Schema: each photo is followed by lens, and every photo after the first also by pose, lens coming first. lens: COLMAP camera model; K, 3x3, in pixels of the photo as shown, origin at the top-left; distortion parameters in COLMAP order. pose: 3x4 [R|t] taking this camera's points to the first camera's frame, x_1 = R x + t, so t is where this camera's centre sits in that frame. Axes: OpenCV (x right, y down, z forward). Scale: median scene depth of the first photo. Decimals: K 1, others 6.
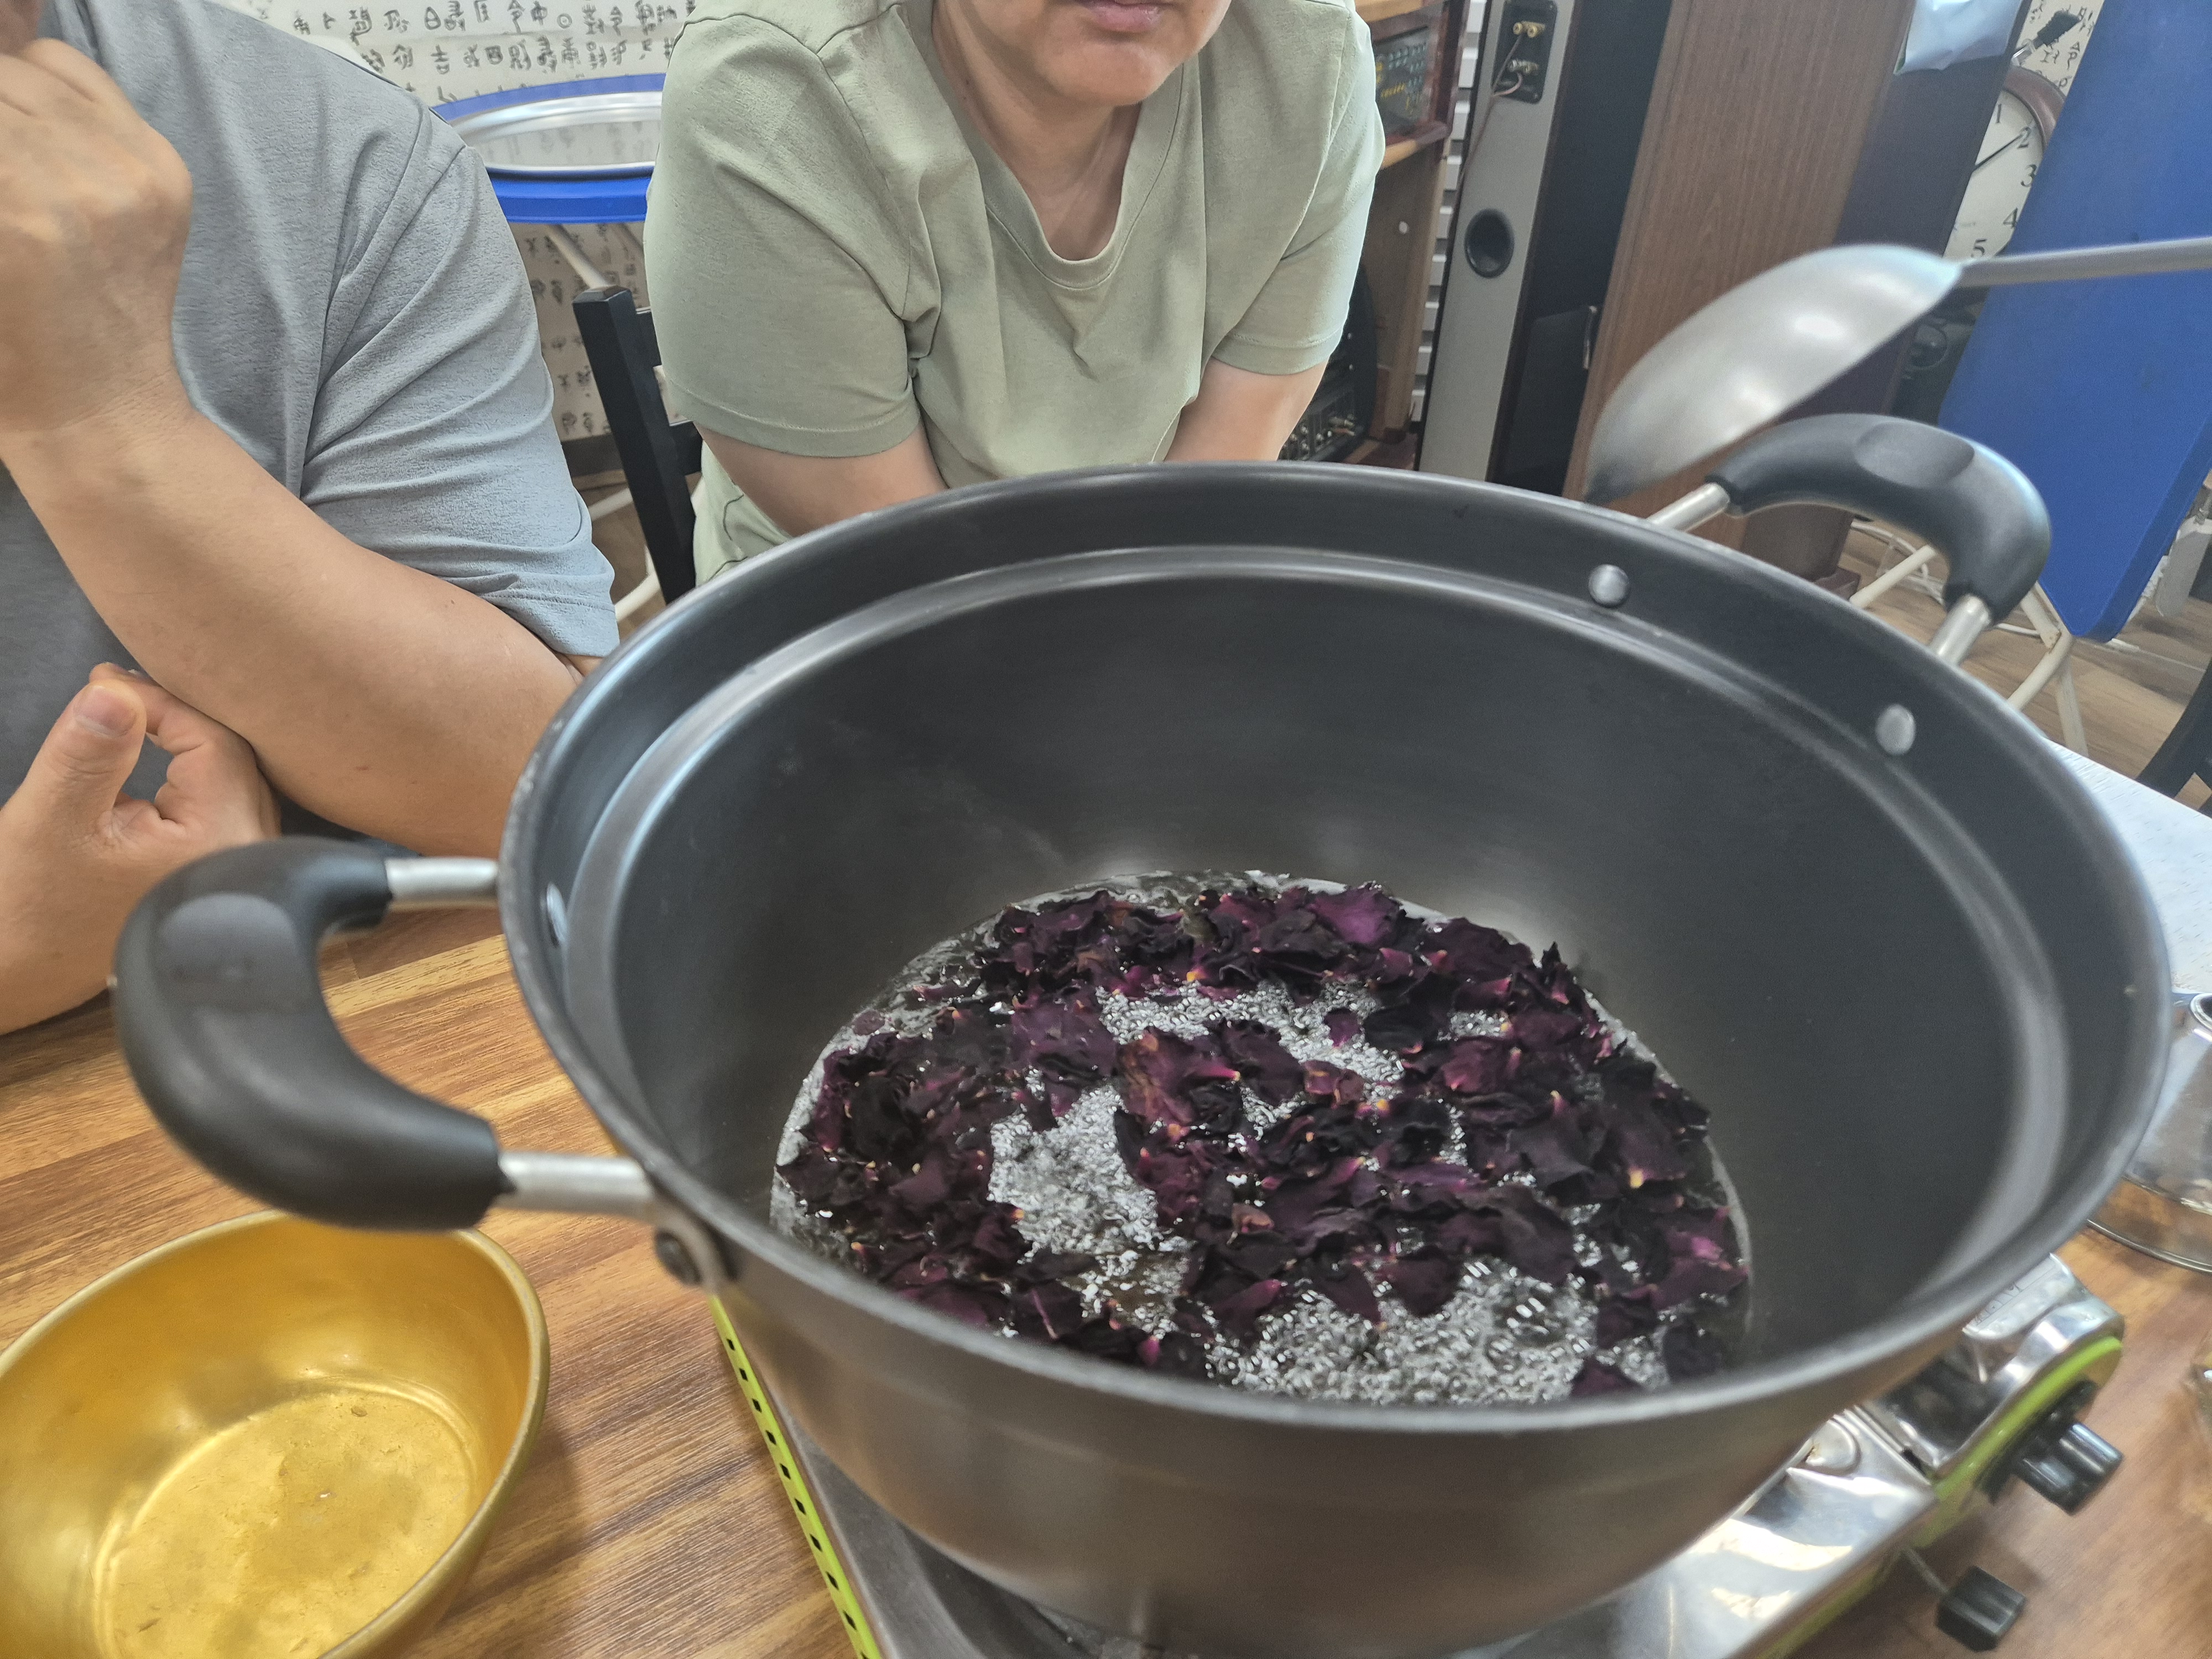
lens RADIAL K [[1482.8, 0, 1106.2], [0, 1482.8, 826.6], [0, 0, 1]] dist [0.004943, -0.000606]
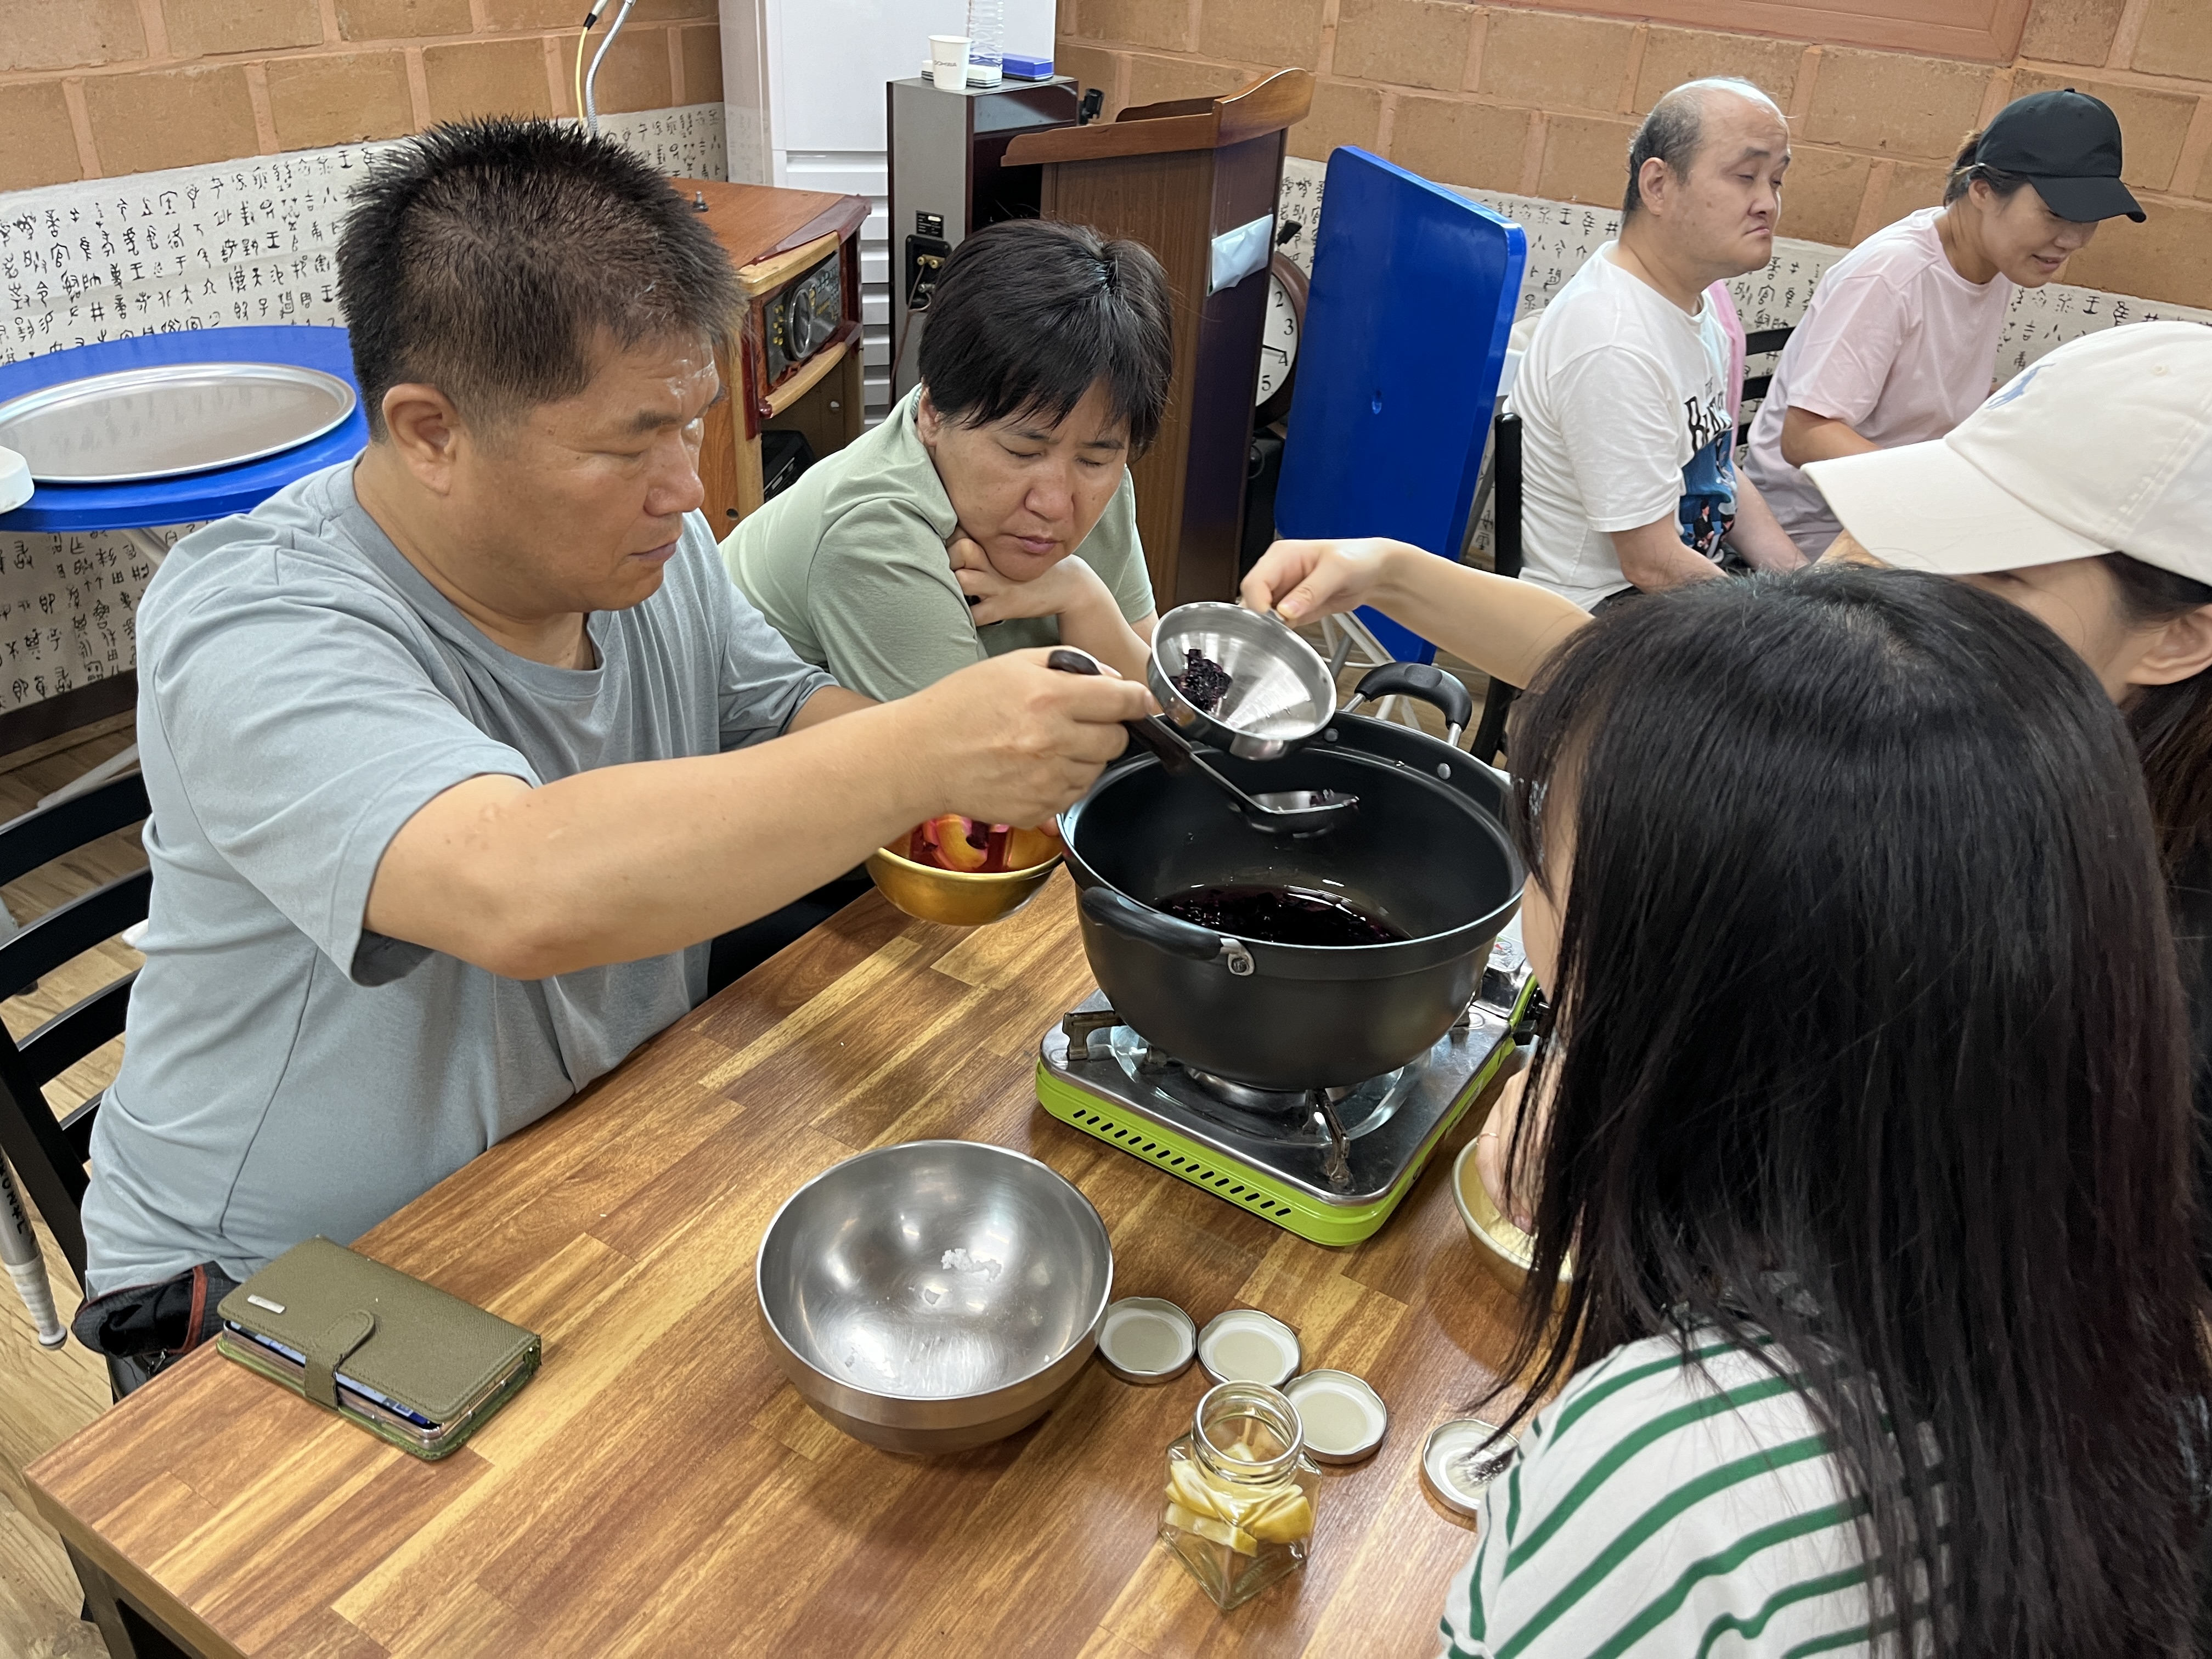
lens RADIAL K [[1665.0, 0, 1107.4], [0, 1665.0, 831.0], [0, 0, 1]] dist [-0.004618, -0.000999]
pose [[0.895722, -0.203995, 0.395055, -0.233211], [0.229815, 0.973056, -0.018609, -0.007564], [-0.380615, 0.107458, 0.918469, -0.294772]]
